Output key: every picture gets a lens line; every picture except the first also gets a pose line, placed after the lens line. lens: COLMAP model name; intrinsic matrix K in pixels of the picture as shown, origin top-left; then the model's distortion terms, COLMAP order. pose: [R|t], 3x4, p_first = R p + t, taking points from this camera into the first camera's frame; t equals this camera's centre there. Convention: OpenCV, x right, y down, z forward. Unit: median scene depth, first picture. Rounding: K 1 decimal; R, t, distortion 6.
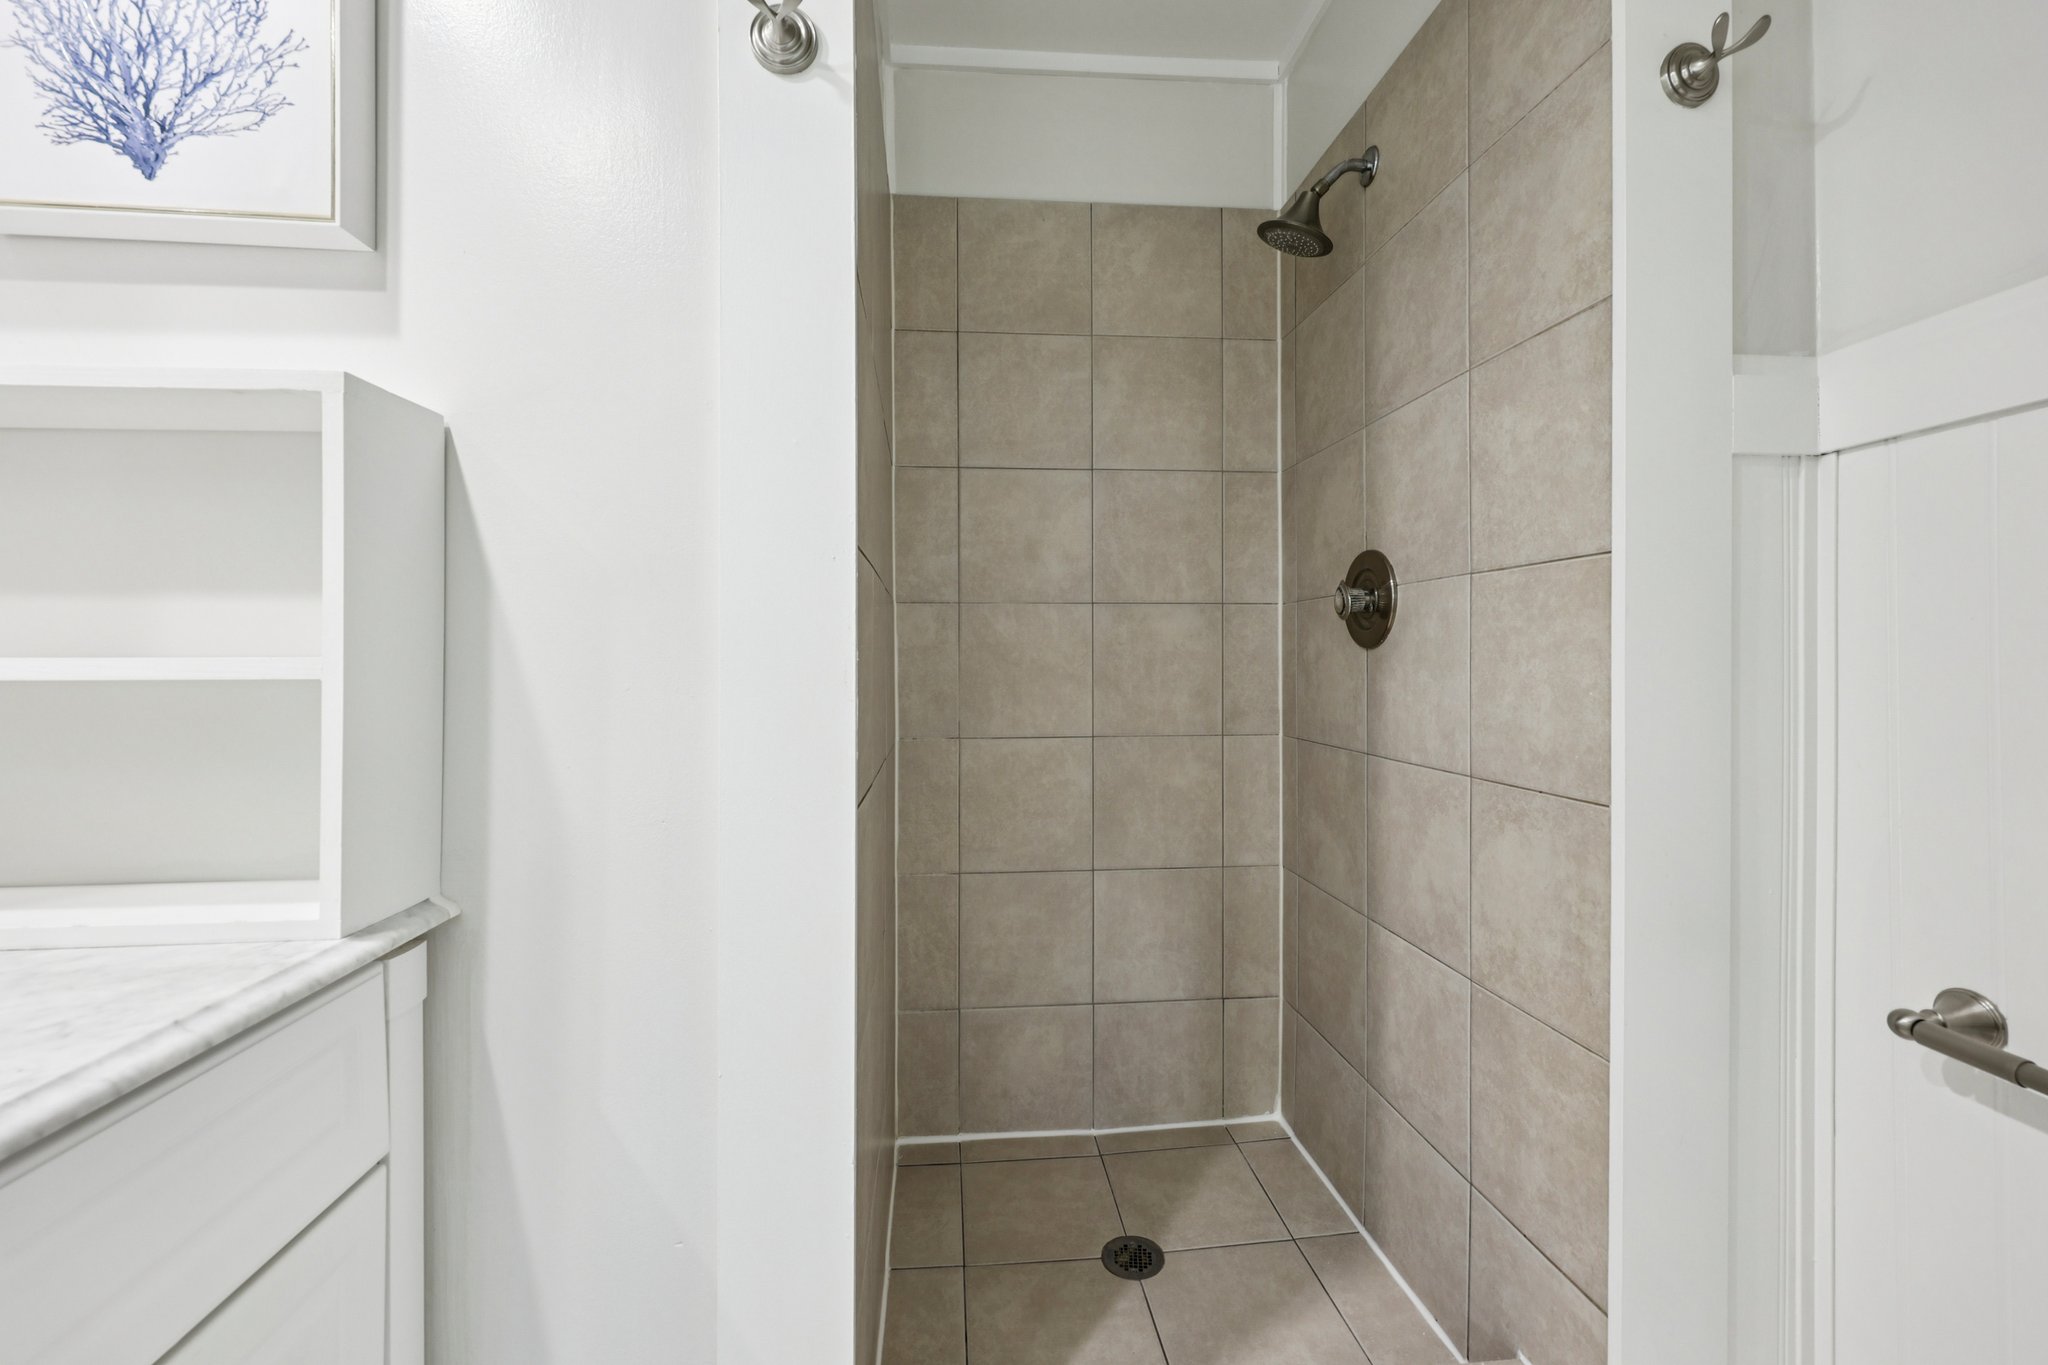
lens RADIAL K [[827.9, 0, 1027.4], [0, 827.9, 657.2], [0, 0, 1]] dist [0.000706, 0.000629]
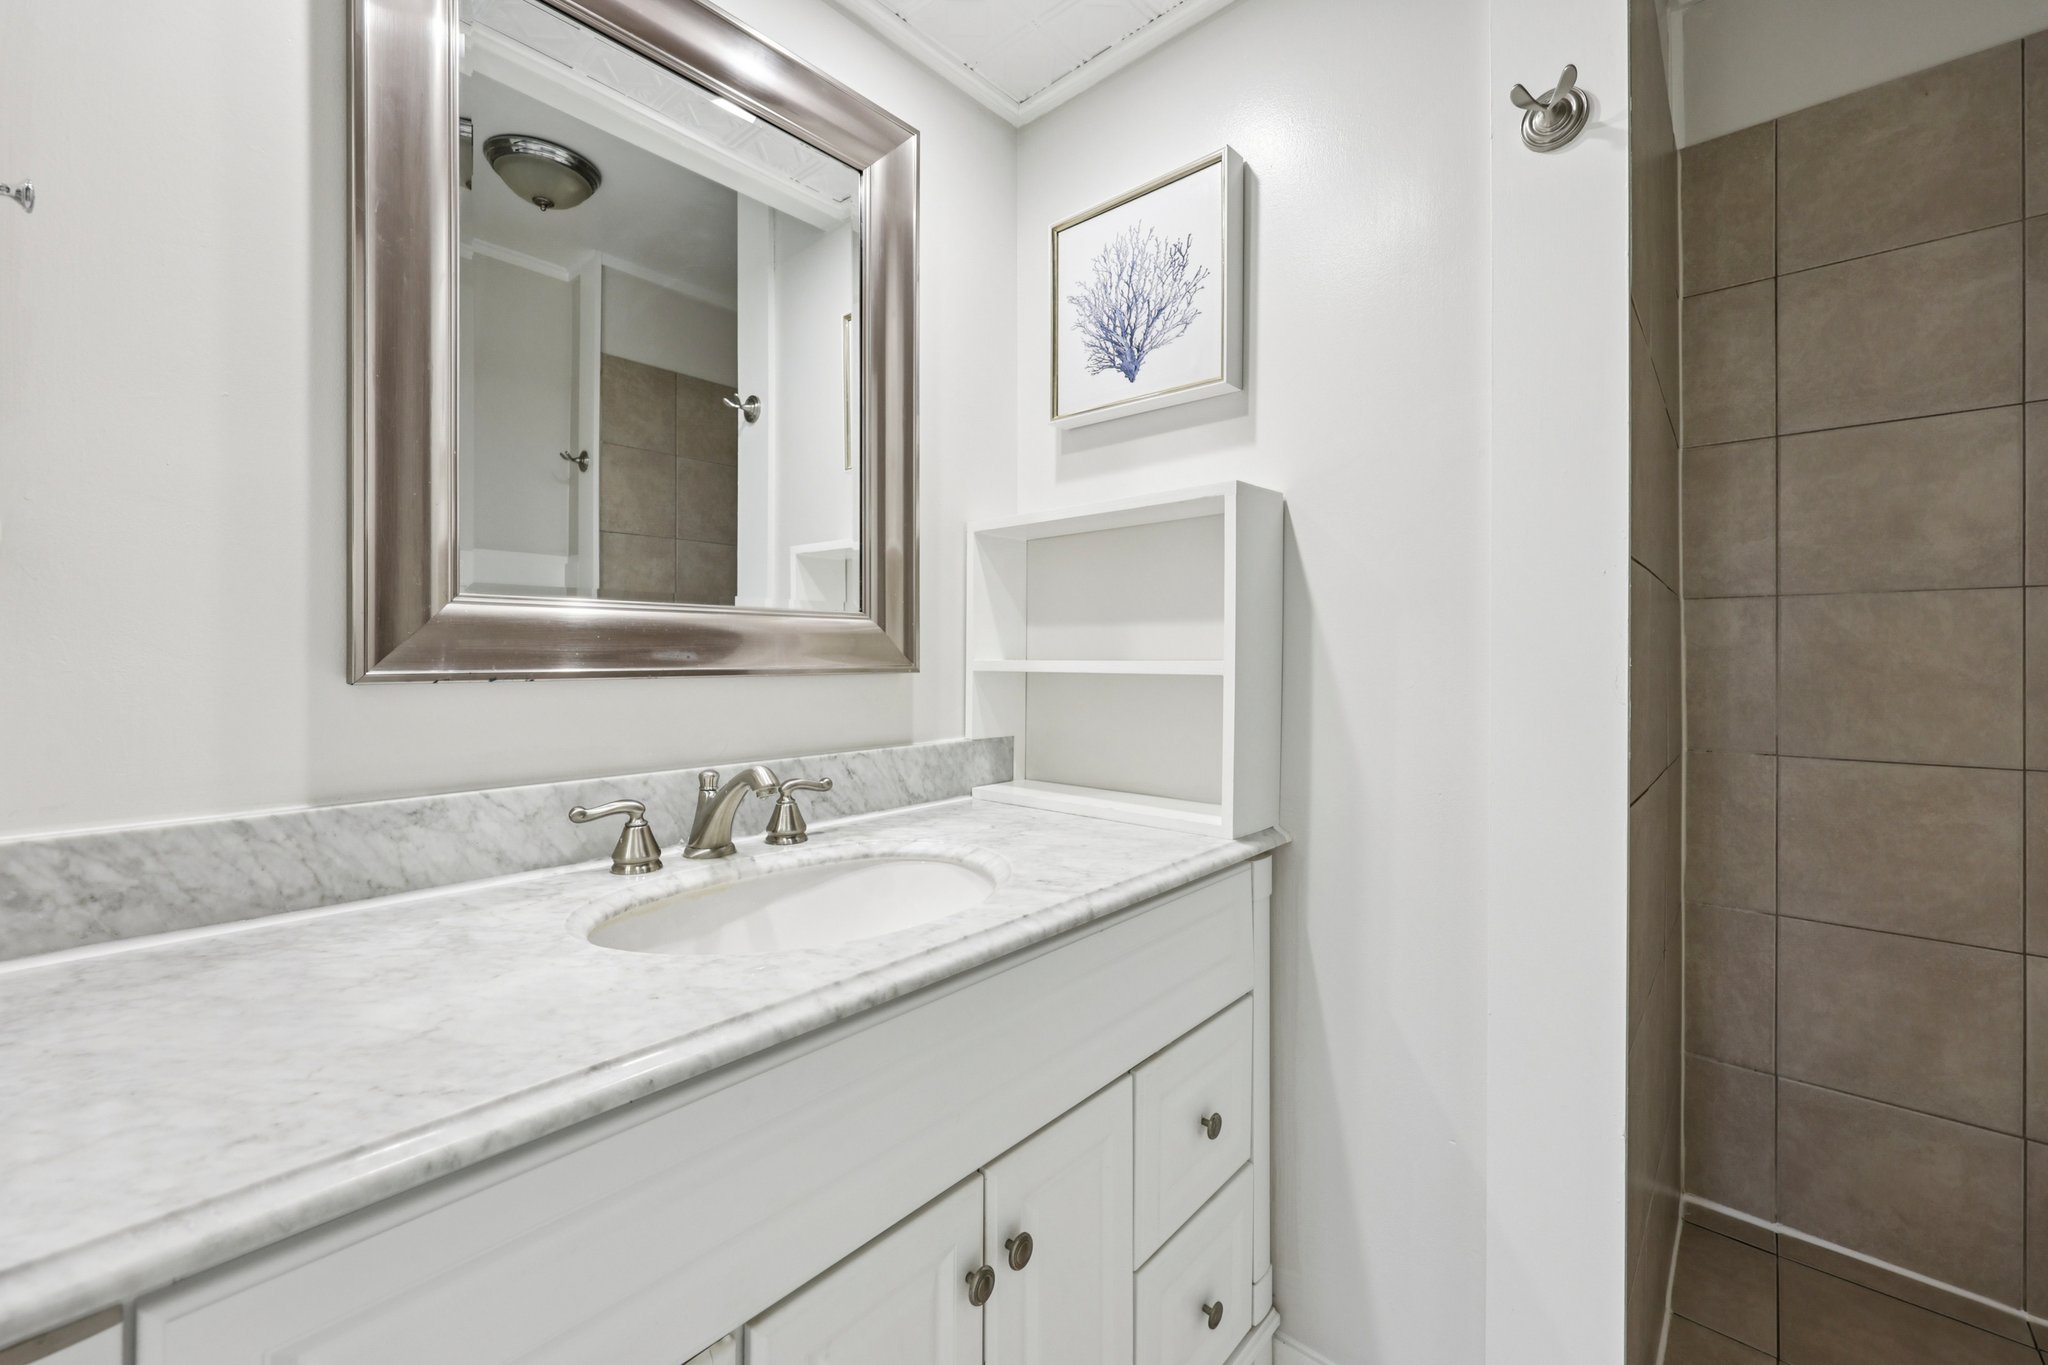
lens RADIAL K [[827.9, 0, 1027.4], [0, 827.9, 657.2], [0, 0, 1]] dist [0.000706, 0.000629]
pose [[0.672473, 0.003320, -0.740114, 0.063578], [-0.000595, 0.999992, 0.003945, -0.011980], [0.740122, -0.002213, 0.672469, -0.298787]]
